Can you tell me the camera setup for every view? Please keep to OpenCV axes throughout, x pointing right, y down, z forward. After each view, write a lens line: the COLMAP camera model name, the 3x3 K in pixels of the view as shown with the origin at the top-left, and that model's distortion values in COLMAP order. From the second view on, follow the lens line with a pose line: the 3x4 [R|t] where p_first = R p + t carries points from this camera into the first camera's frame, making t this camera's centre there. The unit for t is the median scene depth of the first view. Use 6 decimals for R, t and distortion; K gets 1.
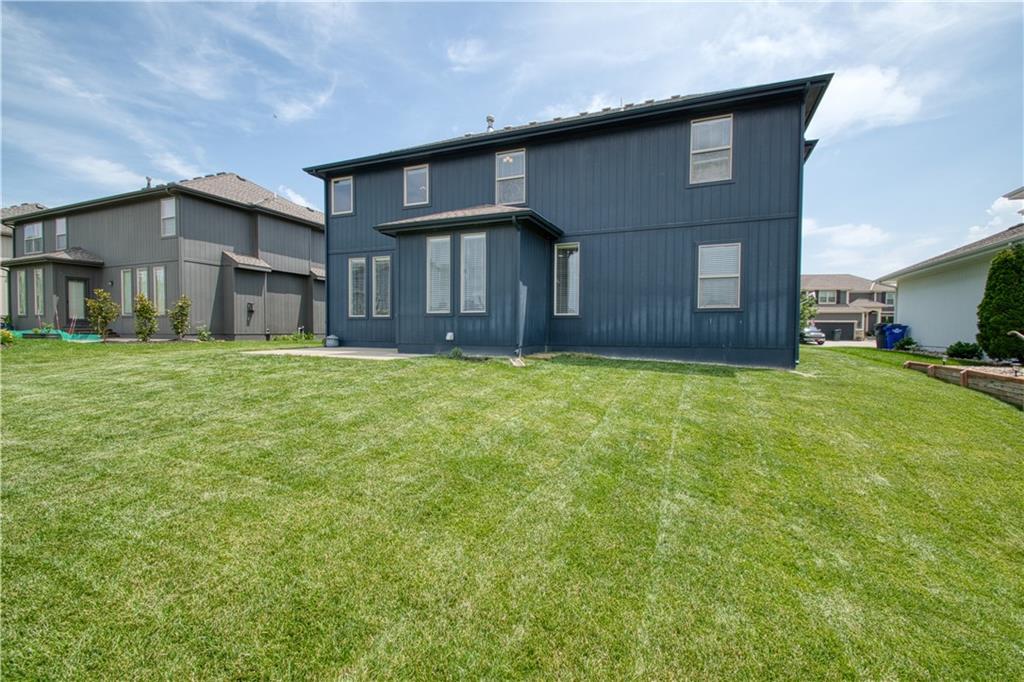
lens RADIAL K [[452.5, 0, 510.1], [0, 452.5, 336.0], [0, 0, 1]] dist [-0.004921, -0.007806]
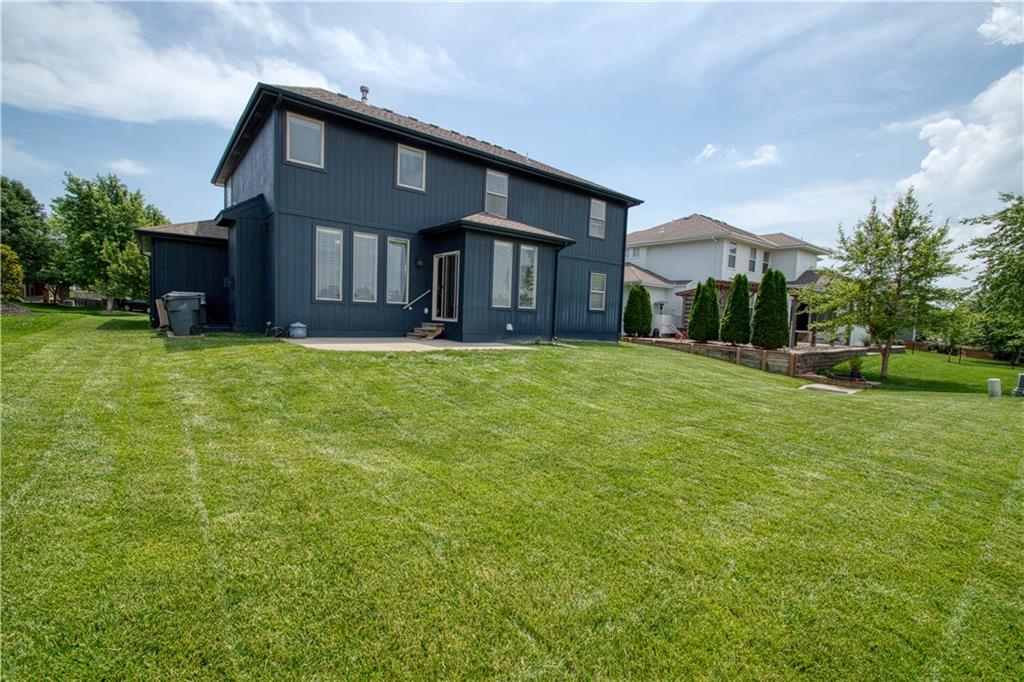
lens RADIAL K [[452.5, 0, 511.0], [0, 452.5, 343.7], [0, 0, 1]] dist [-0.004921, -0.007806]
pose [[0.475149, -0.041071, 0.878946, -1.193566], [-0.019484, 0.998174, 0.057175, -0.023952], [-0.879689, -0.044292, 0.473481, 0.425715]]
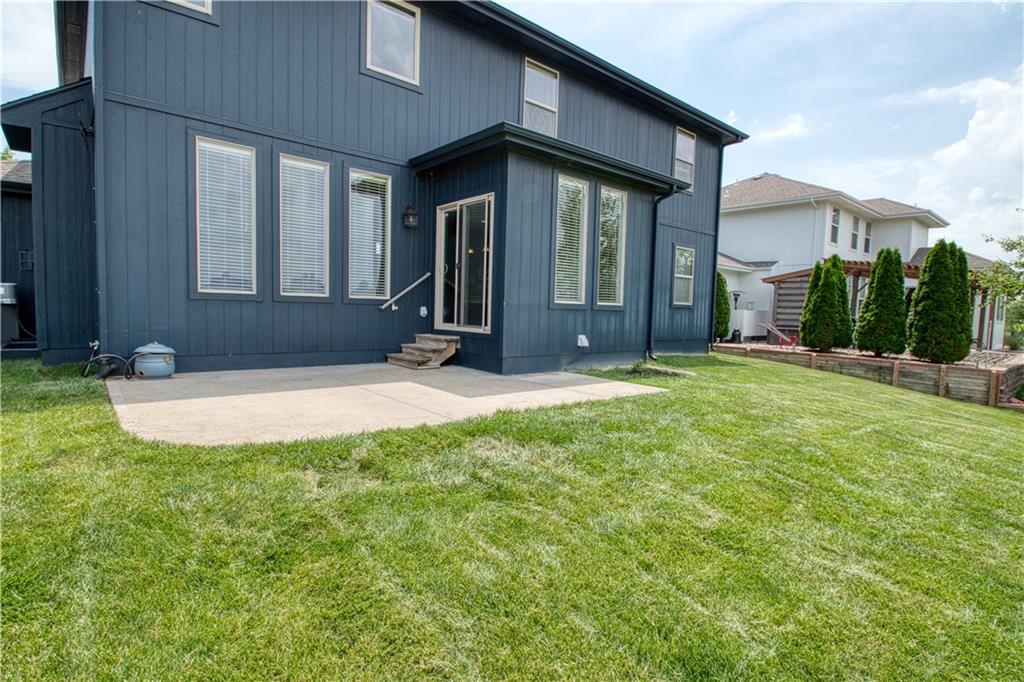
lens RADIAL K [[516.4, 0, 514.0], [0, 516.4, 342.3], [0, 0, 1]] dist [-0.010906, -0.000213]
pose [[0.436222, -0.049463, 0.898479, -0.836019], [-0.009017, 0.998198, 0.059331, -0.039556], [-0.899794, -0.033983, 0.434990, 0.770607]]
